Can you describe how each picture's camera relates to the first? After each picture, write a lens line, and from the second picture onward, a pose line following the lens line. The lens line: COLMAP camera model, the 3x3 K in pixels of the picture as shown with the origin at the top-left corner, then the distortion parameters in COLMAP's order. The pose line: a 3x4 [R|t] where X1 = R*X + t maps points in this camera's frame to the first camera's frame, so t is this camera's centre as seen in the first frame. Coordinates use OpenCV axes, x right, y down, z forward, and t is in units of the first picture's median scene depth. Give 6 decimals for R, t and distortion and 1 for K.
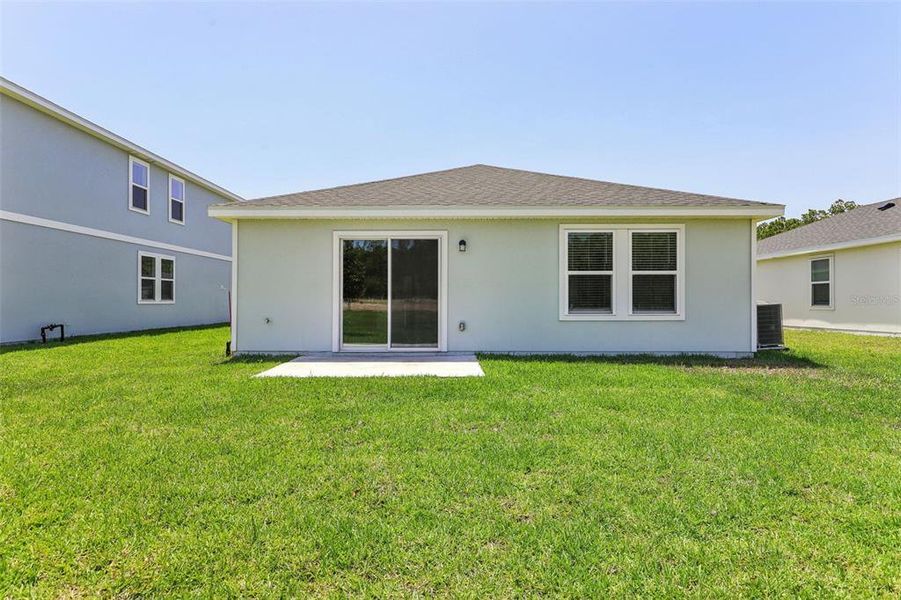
lens RADIAL K [[498.3, 0, 451.4], [0, 498.3, 299.4], [0, 0, 1]] dist [-0.008157, 0.000499]
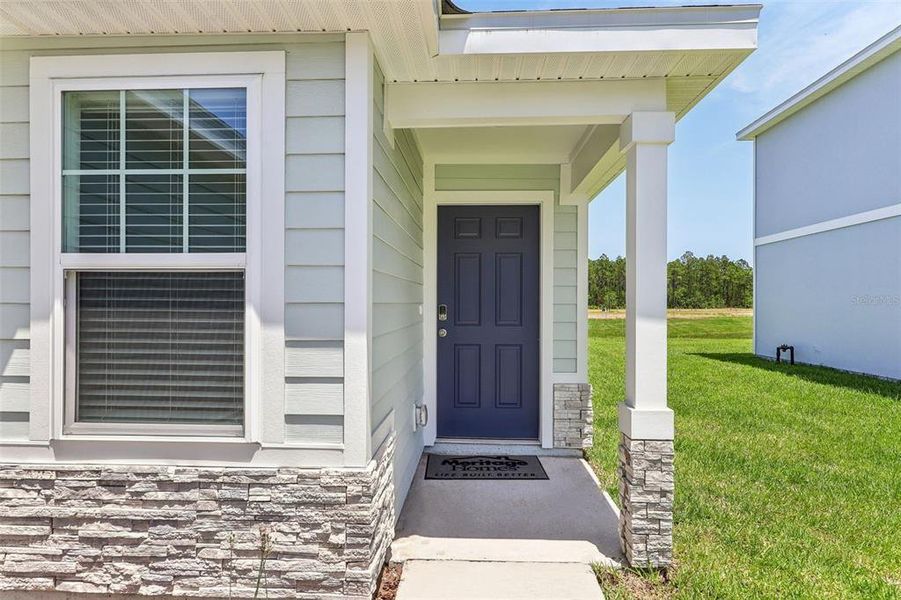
lens RADIAL K [[498.3, 0, 454.0], [0, 498.3, 302.9], [0, 0, 1]] dist [-0.008157, 0.000499]
pose [[-0.999163, -0.000590, 0.040903, -0.377704], [-0.001208, 0.999886, -0.015065, -0.022237], [-0.040889, -0.015102, -0.999050, 3.233287]]
